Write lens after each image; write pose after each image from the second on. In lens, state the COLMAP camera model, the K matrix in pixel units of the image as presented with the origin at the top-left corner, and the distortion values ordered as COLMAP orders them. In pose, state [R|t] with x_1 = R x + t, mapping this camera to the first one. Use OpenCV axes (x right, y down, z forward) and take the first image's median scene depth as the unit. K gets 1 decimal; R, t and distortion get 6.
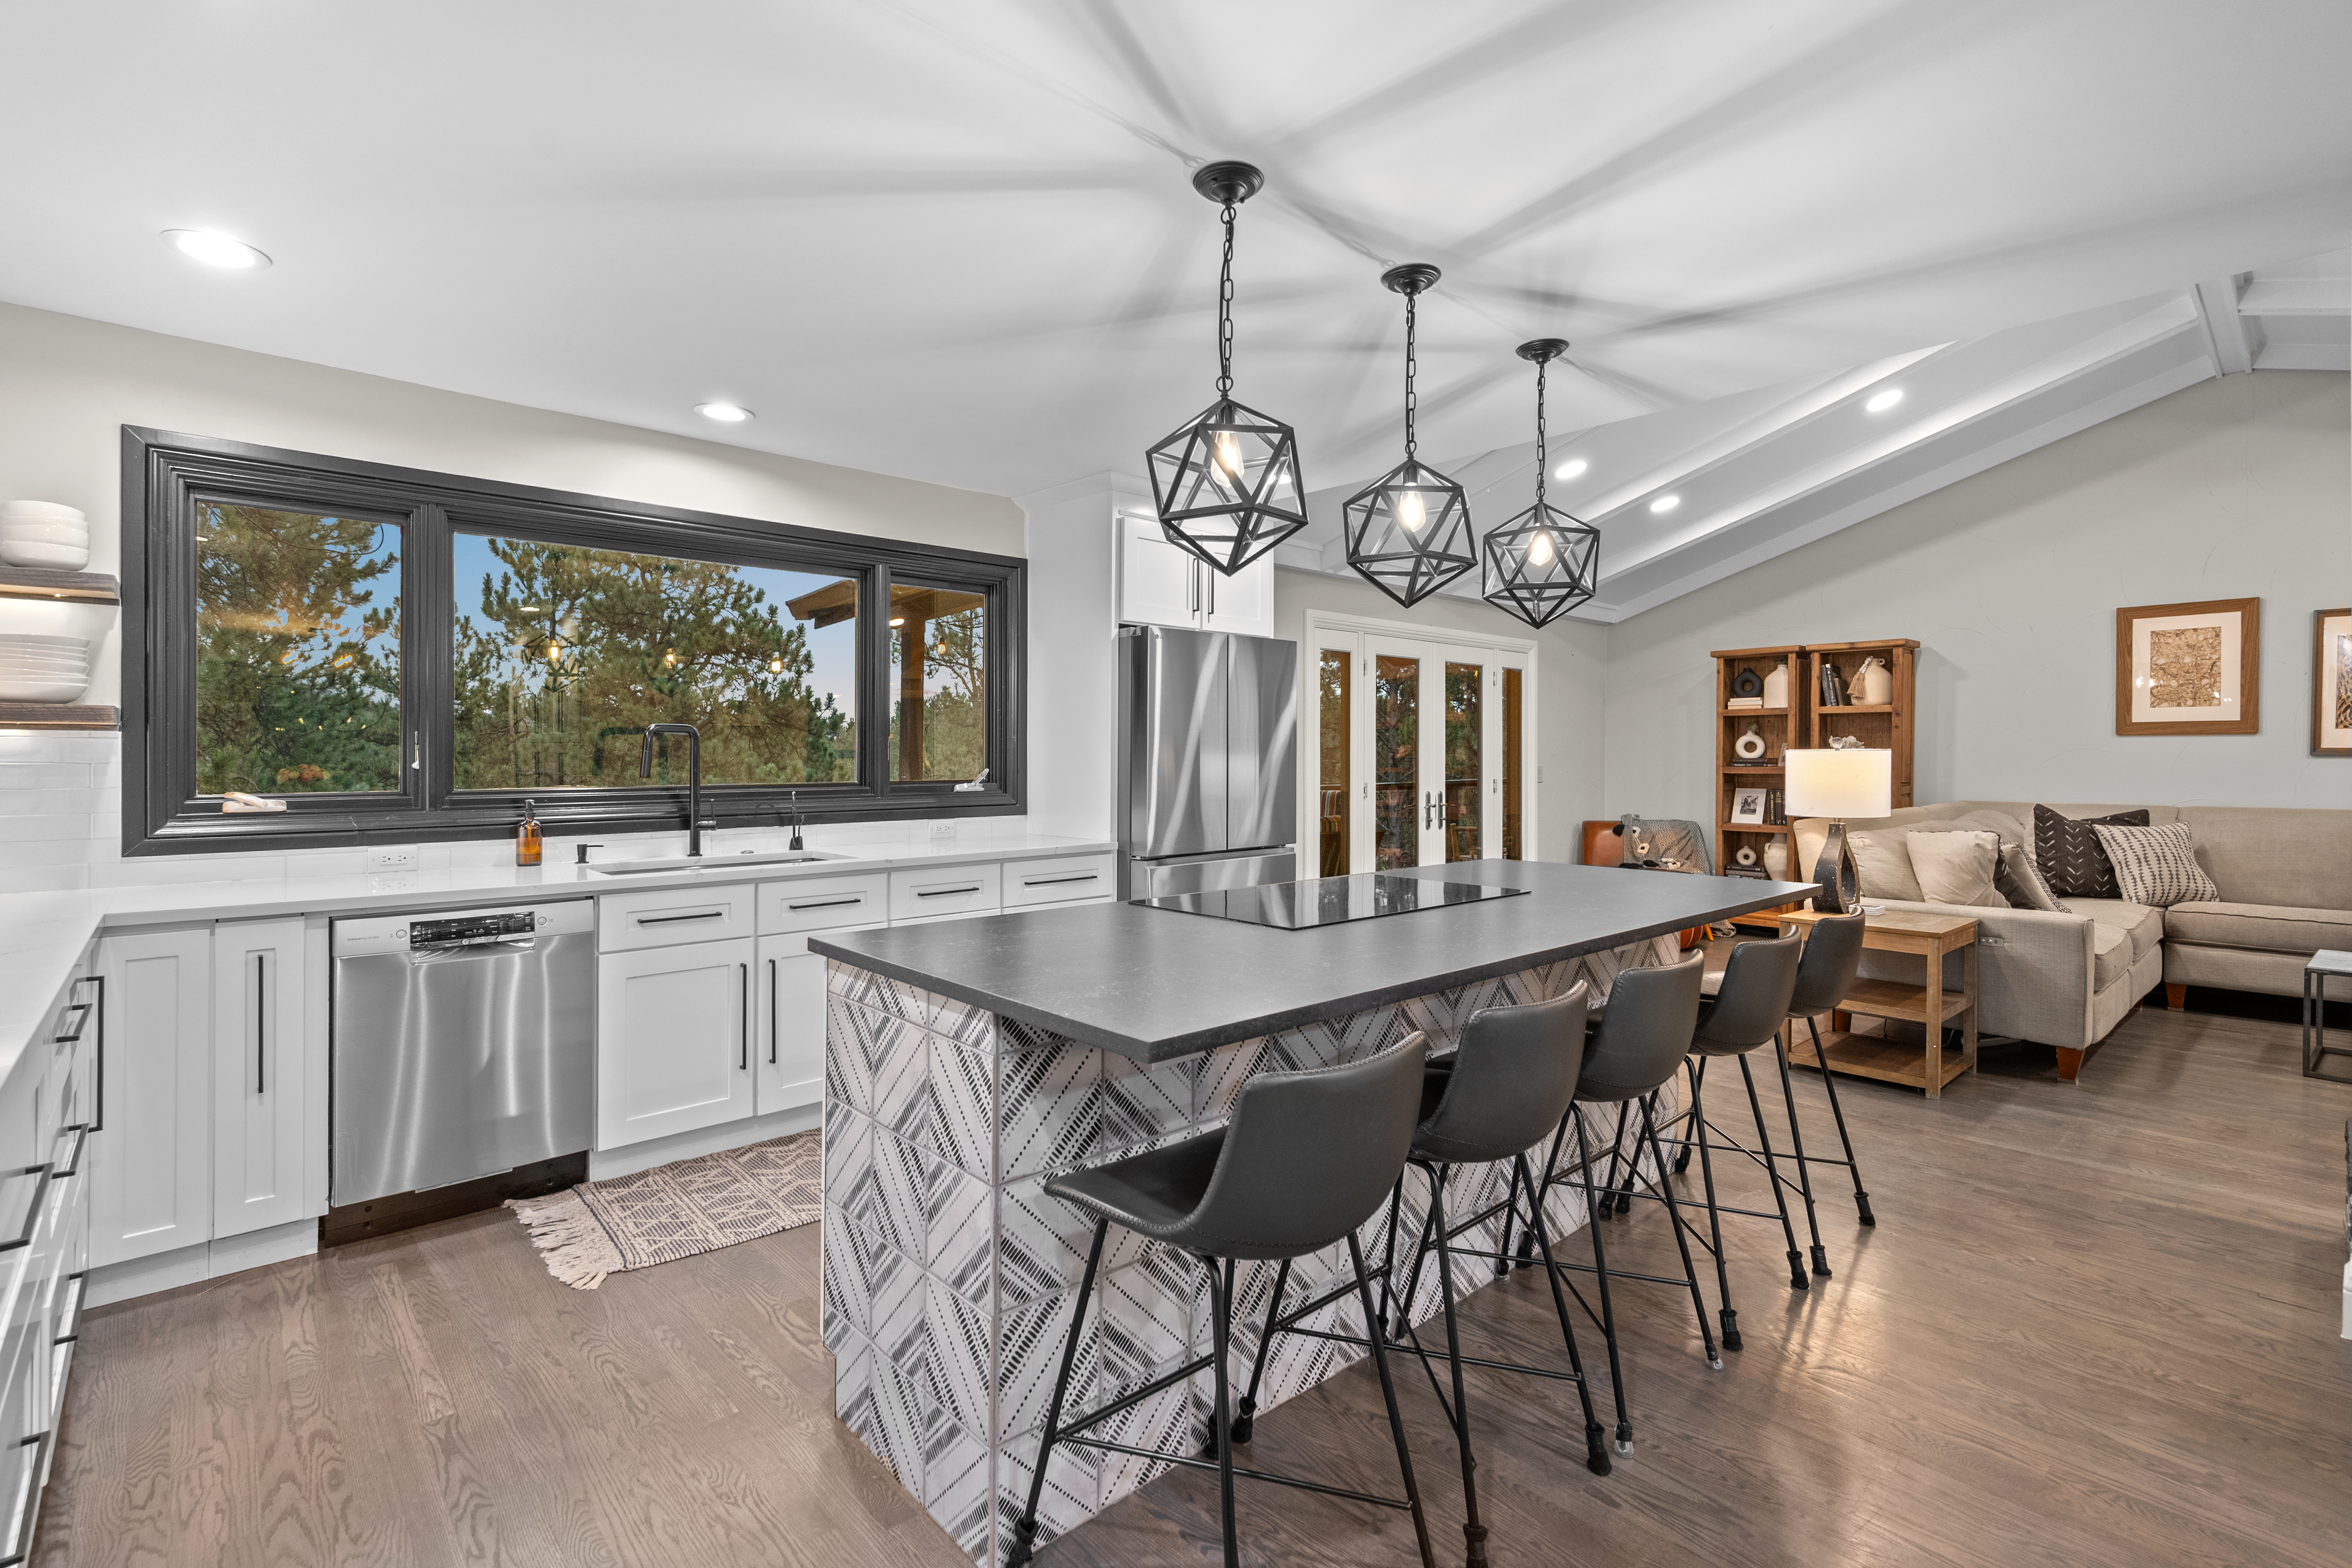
lens RADIAL K [[1045.8, 0, 1176.6], [0, 1045.8, 753.4], [0, 0, 1]] dist [0.001344, 0.000112]
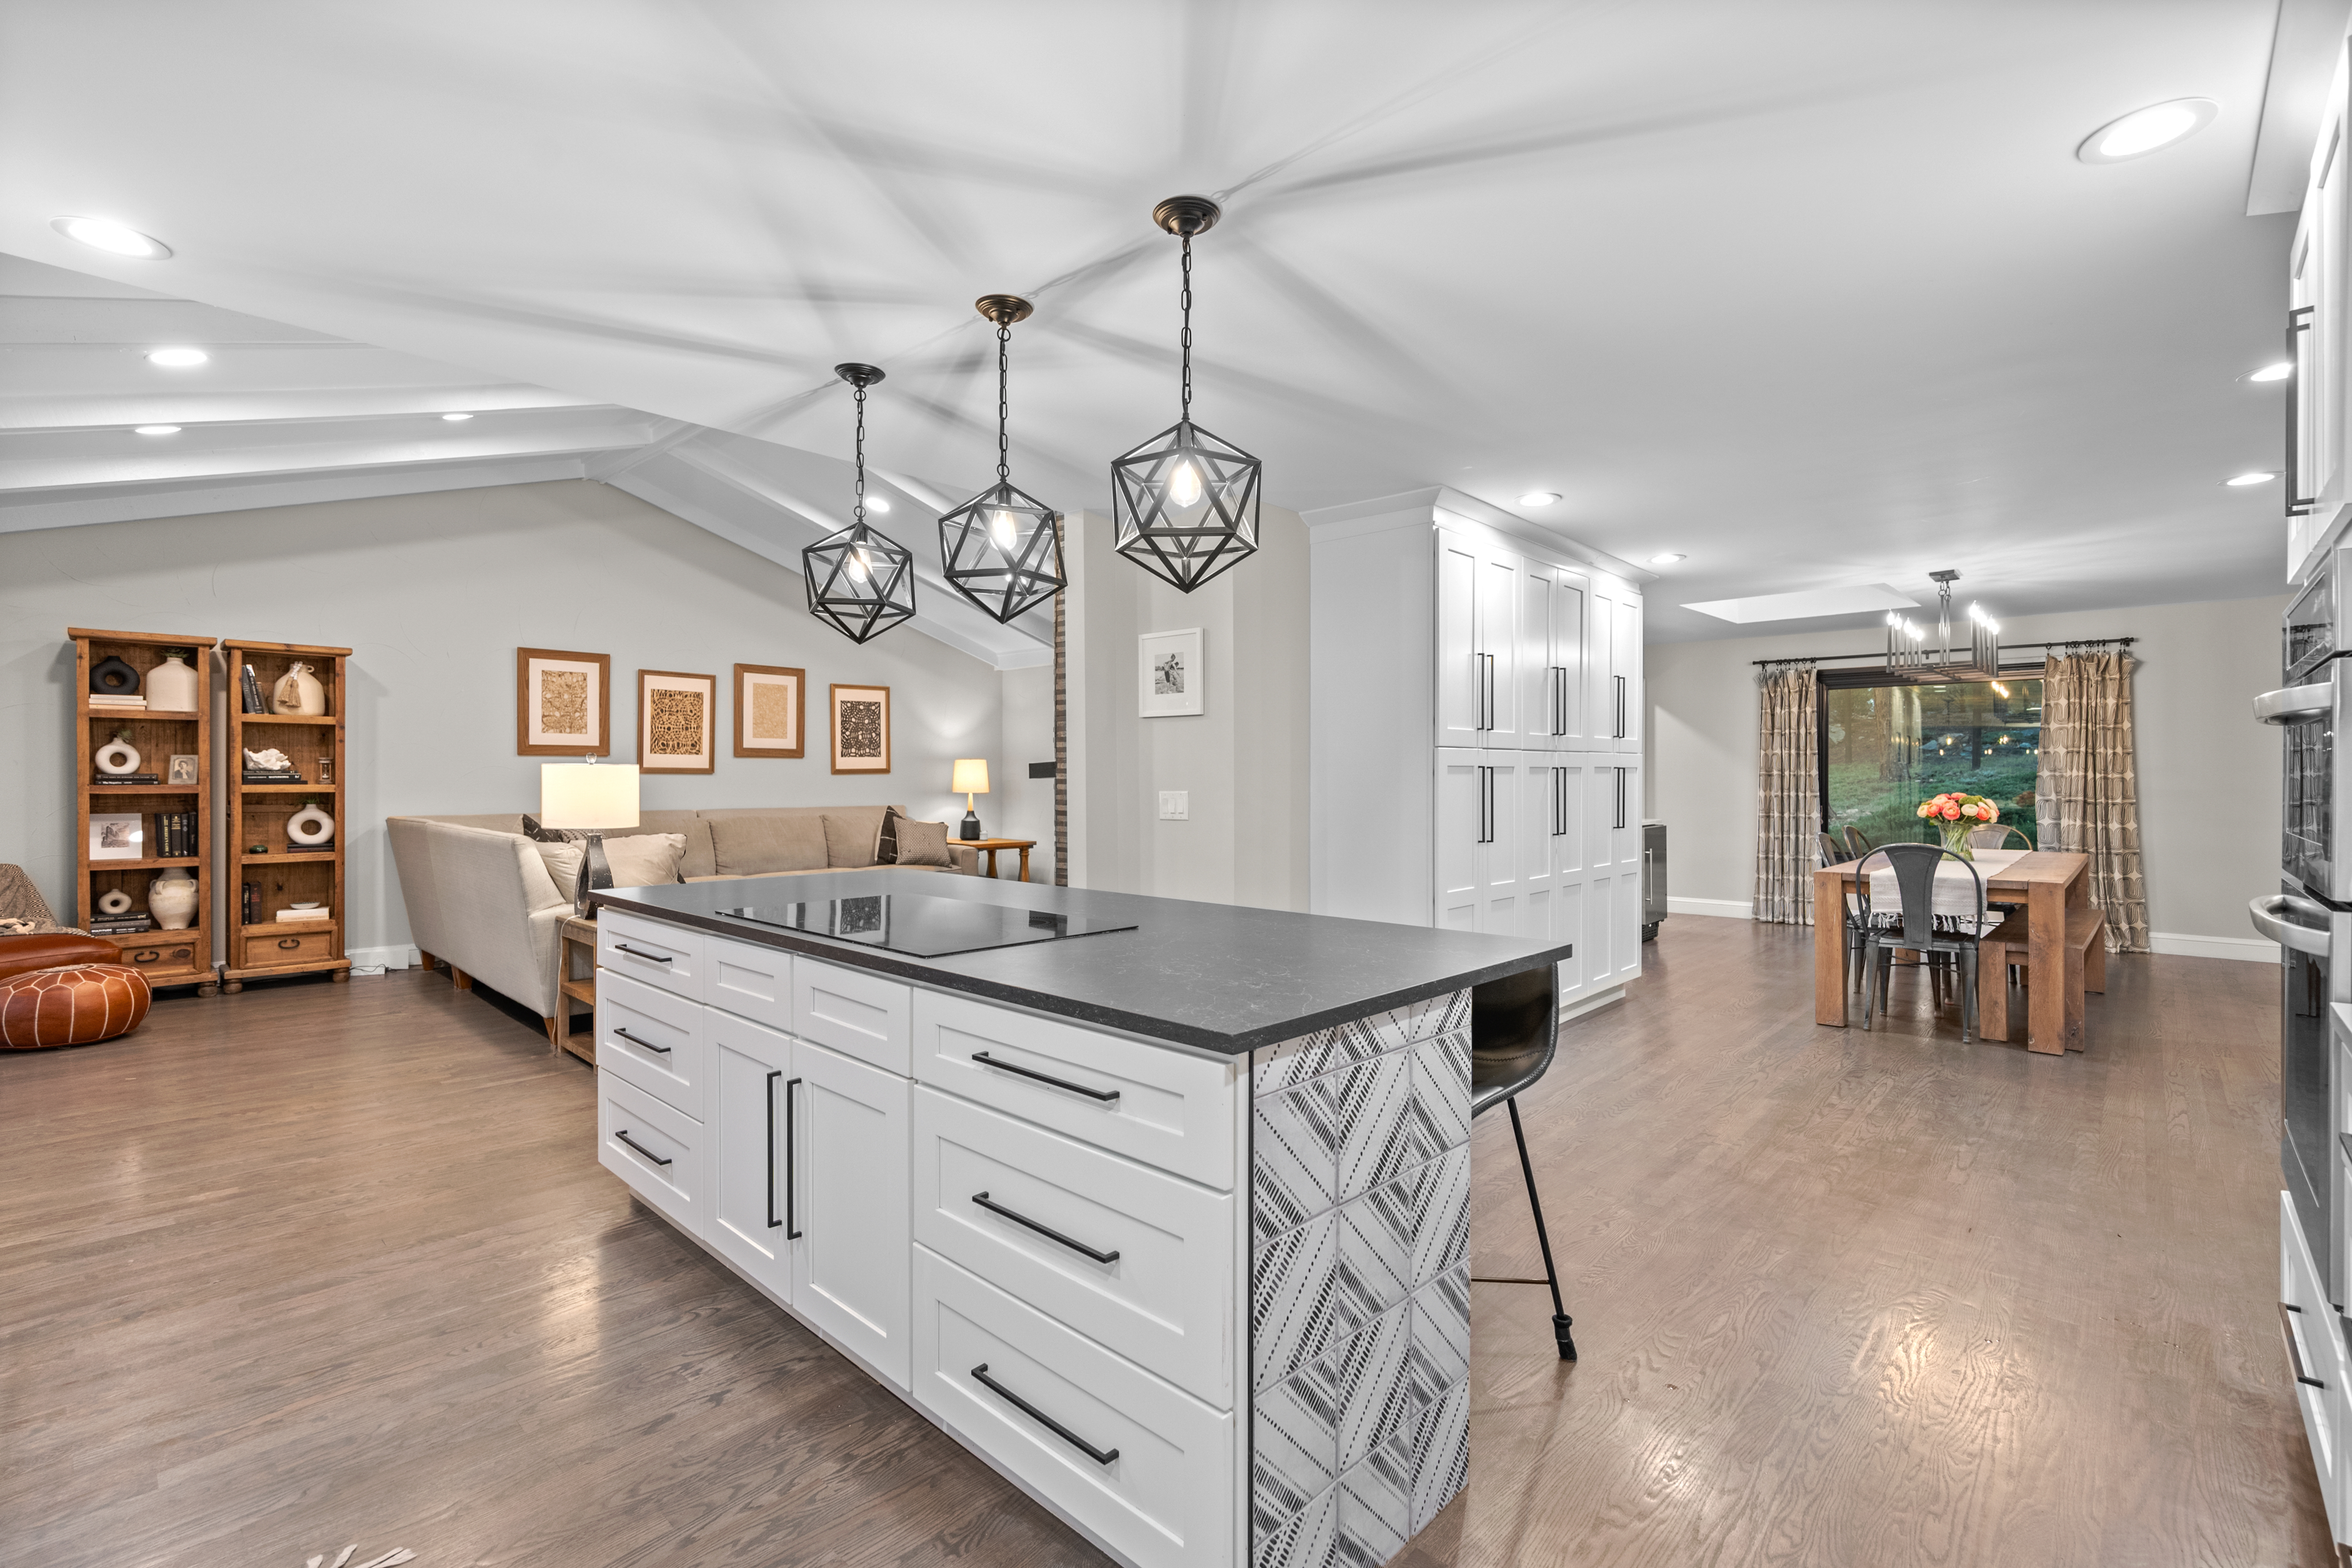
lens RADIAL K [[1033.2, 0, 1176.0], [0, 1033.2, 784.0], [0, 0, 1]] dist [-0.001236, -0.000098]
pose [[-0.053667, -0.006314, 0.998539, -0.435766], [-0.004064, 0.999973, 0.006105, 0.007393], [-0.998551, -0.003730, -0.053691, 0.471199]]
